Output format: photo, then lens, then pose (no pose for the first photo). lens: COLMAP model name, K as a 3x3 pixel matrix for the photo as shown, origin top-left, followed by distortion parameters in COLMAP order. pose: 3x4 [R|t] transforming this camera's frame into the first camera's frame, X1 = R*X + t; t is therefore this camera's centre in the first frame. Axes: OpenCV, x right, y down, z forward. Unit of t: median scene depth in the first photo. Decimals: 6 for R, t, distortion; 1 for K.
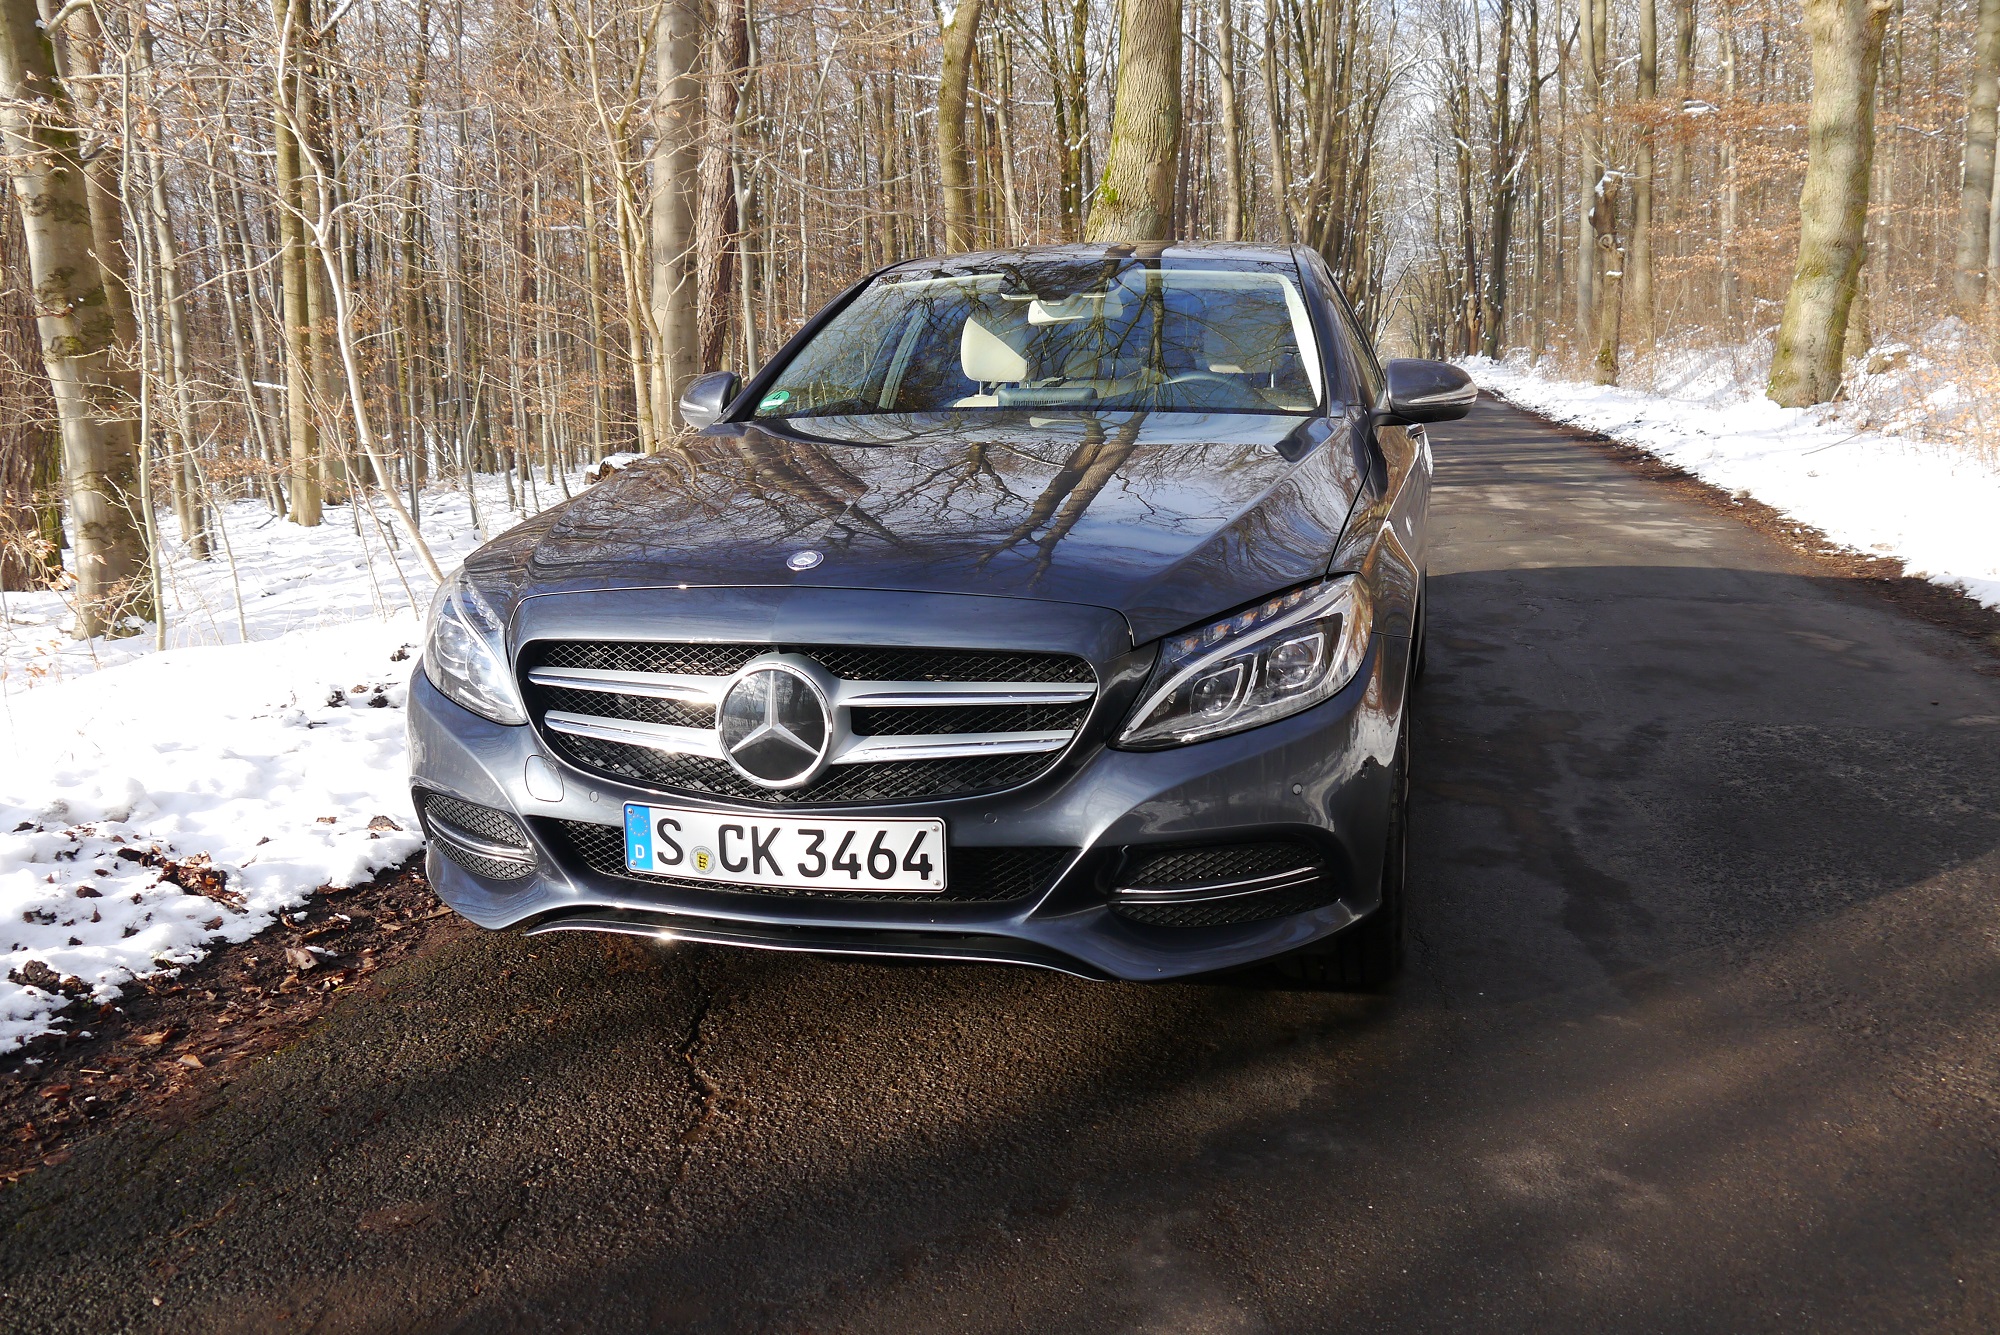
lens RADIAL K [[1673.6, 0, 1000.0], [0, 1673.6, 667.5], [0, 0, 1]] dist [-0.045392, 0.015061]
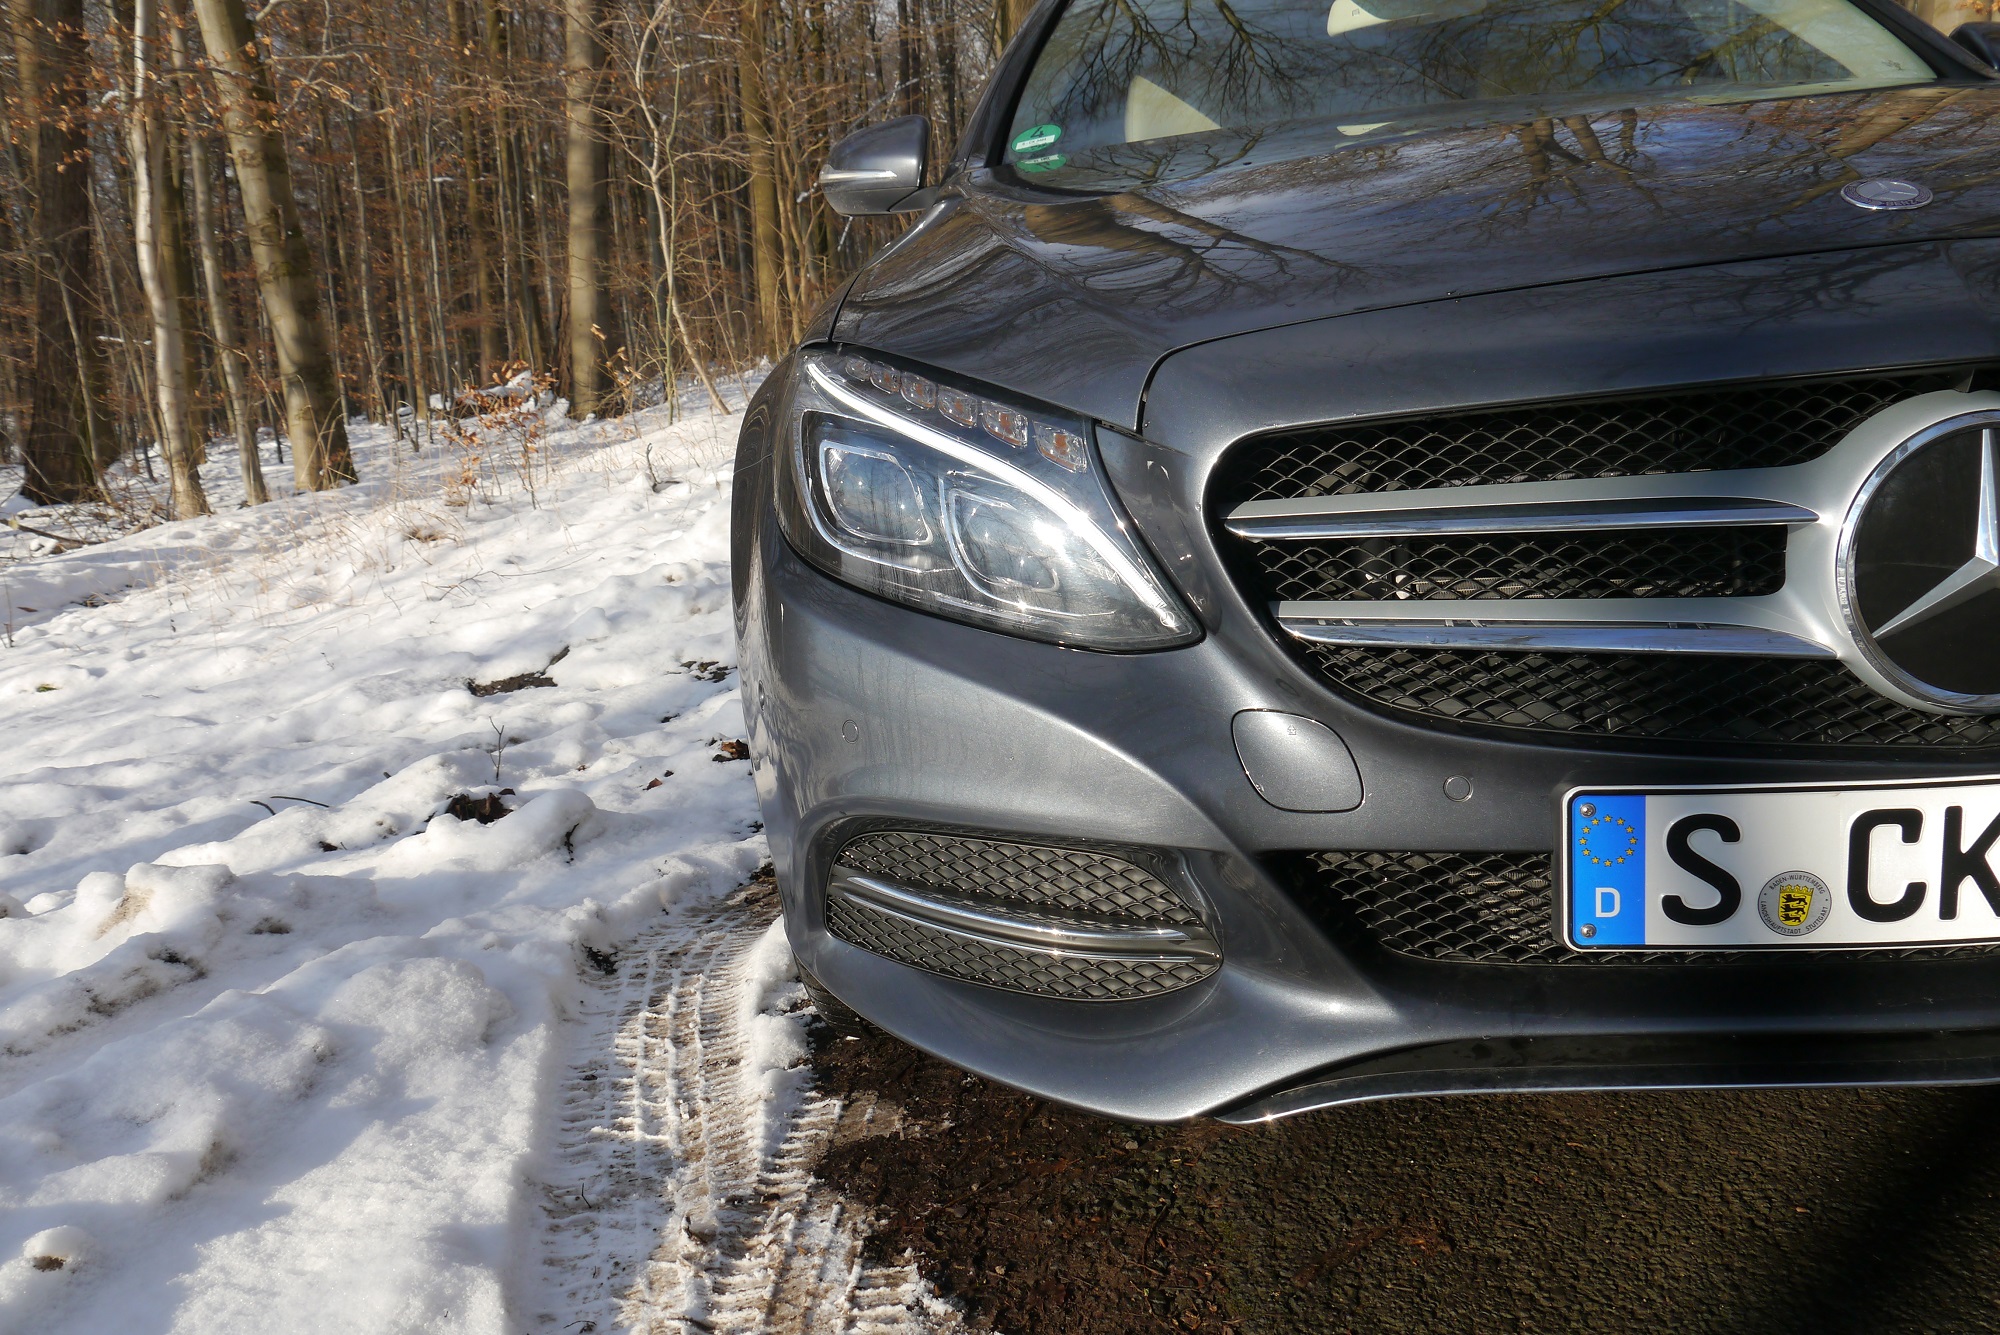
lens RADIAL K [[1673.6, 0, 1000.0], [0, 1673.6, 667.5], [0, 0, 1]] dist [-0.045392, 0.015061]
pose [[0.977034, -0.107642, 0.183895, -0.451570], [0.100341, 0.993766, 0.048584, 0.016069], [-0.187978, -0.029016, 0.981744, 0.638208]]
